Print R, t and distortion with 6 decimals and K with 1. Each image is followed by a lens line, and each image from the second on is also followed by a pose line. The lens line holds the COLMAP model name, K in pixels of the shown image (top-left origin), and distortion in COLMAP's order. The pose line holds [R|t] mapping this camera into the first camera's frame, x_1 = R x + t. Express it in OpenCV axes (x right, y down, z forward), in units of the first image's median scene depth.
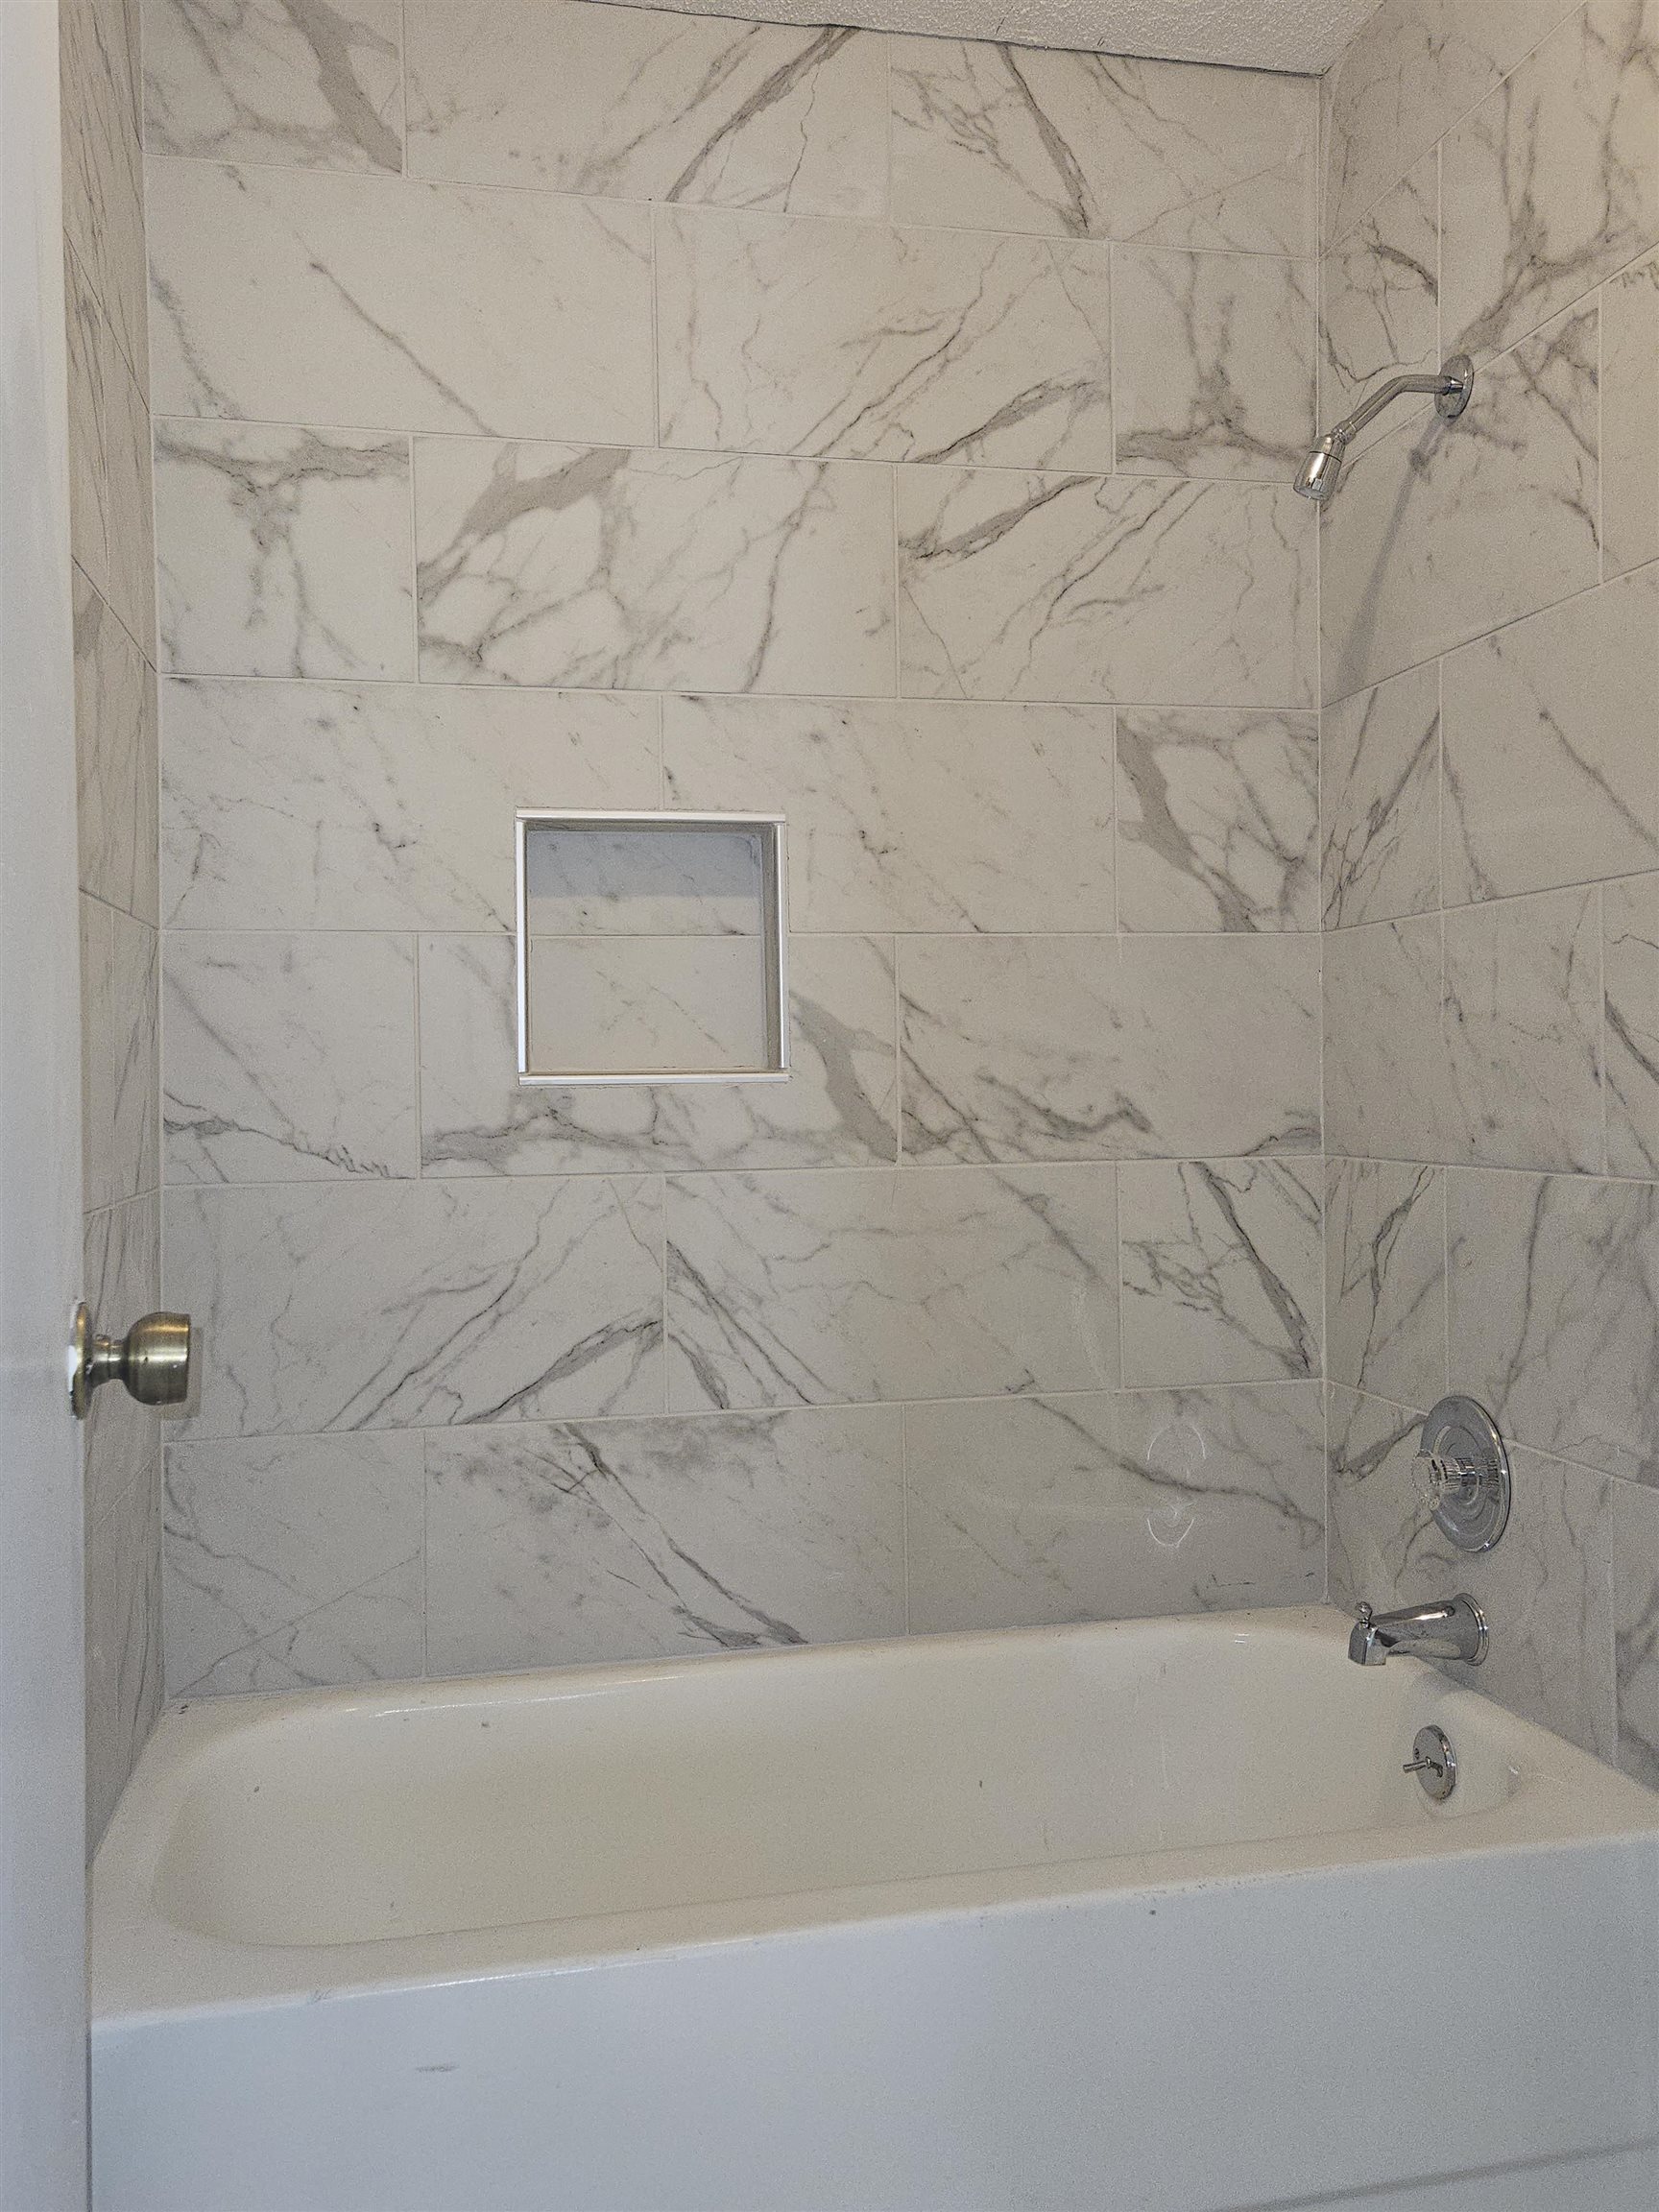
lens RADIAL K [[1740.2, 0, 813.8], [0, 1740.2, 1076.6], [0, 0, 1]] dist [0.069598, -0.043489]
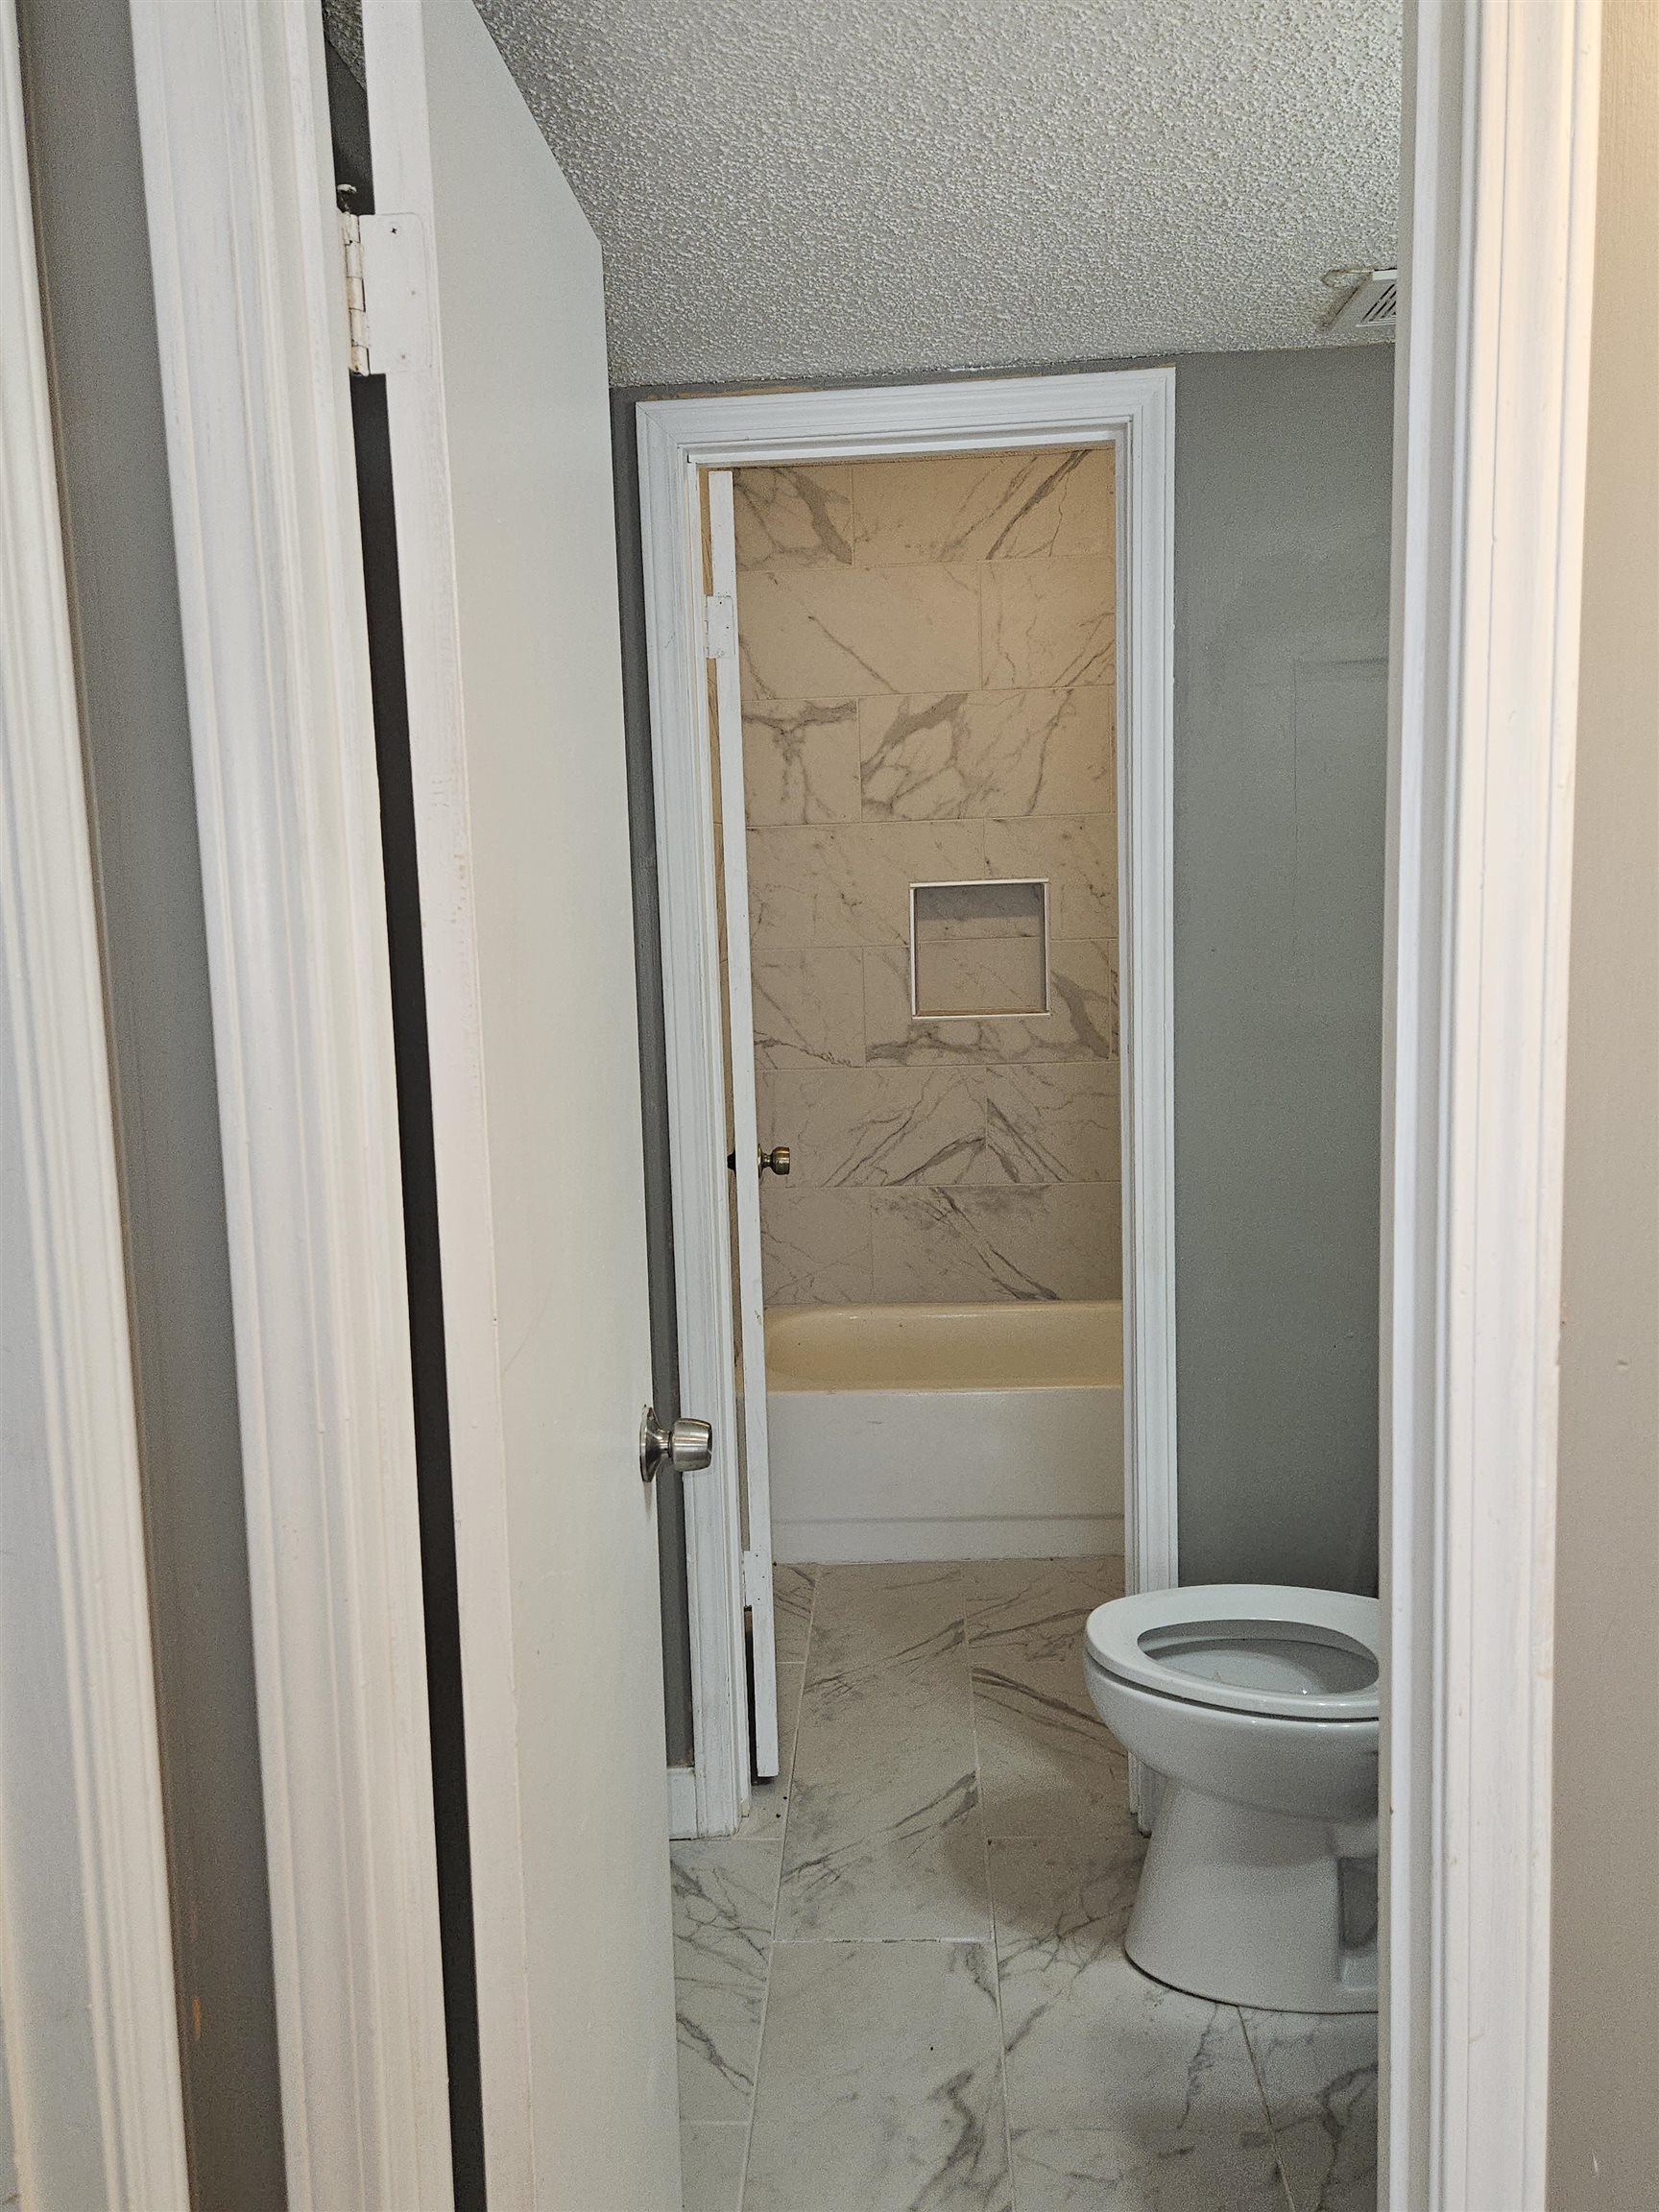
lens RADIAL K [[1740.2, 0, 826.9], [0, 1740.2, 1101.4], [0, 0, 1]] dist [0.069598, -0.043489]
pose [[0.966284, 0.019259, -0.256757, 0.251295], [0.017501, 0.989980, 0.140120, -0.185347], [0.256883, -0.139889, 0.956265, -0.952716]]
